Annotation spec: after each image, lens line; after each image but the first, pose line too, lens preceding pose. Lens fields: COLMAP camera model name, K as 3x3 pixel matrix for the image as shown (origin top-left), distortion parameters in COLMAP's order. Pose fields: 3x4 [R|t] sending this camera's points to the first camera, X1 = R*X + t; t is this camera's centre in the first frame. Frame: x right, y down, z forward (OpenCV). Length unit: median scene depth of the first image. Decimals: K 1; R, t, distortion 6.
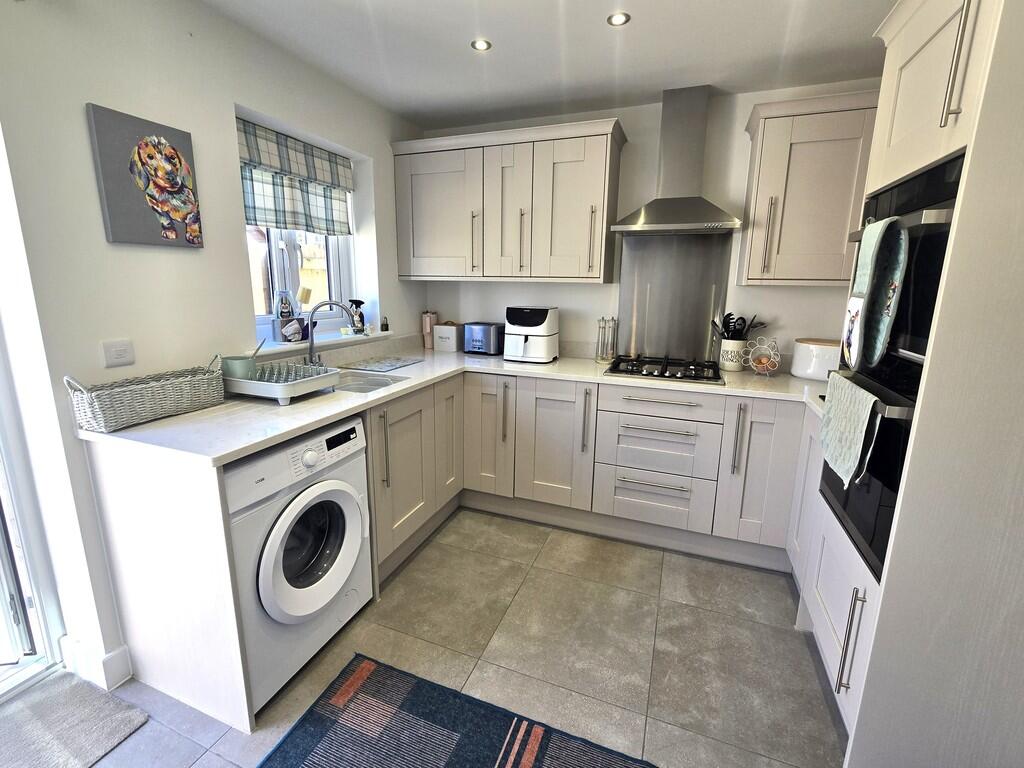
lens RADIAL K [[441.9, 0, 513.2], [0, 441.9, 376.1], [0, 0, 1]] dist [-0.001466, -0.000115]
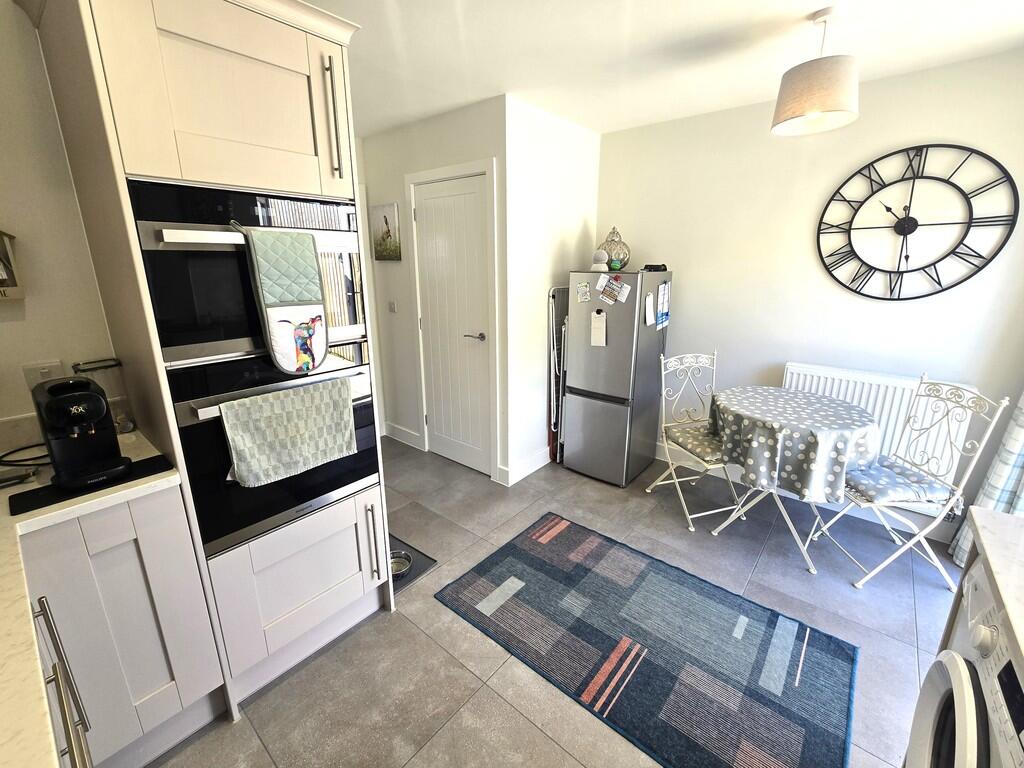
lens RADIAL K [[441.9, 0, 512.9], [0, 441.9, 380.7], [0, 0, 1]] dist [-0.001466, -0.000115]
pose [[-0.946127, -0.099904, 0.307998, -0.032189], [0.051440, 0.892755, 0.447597, -0.417589], [-0.319683, 0.439327, -0.839520, 1.621429]]
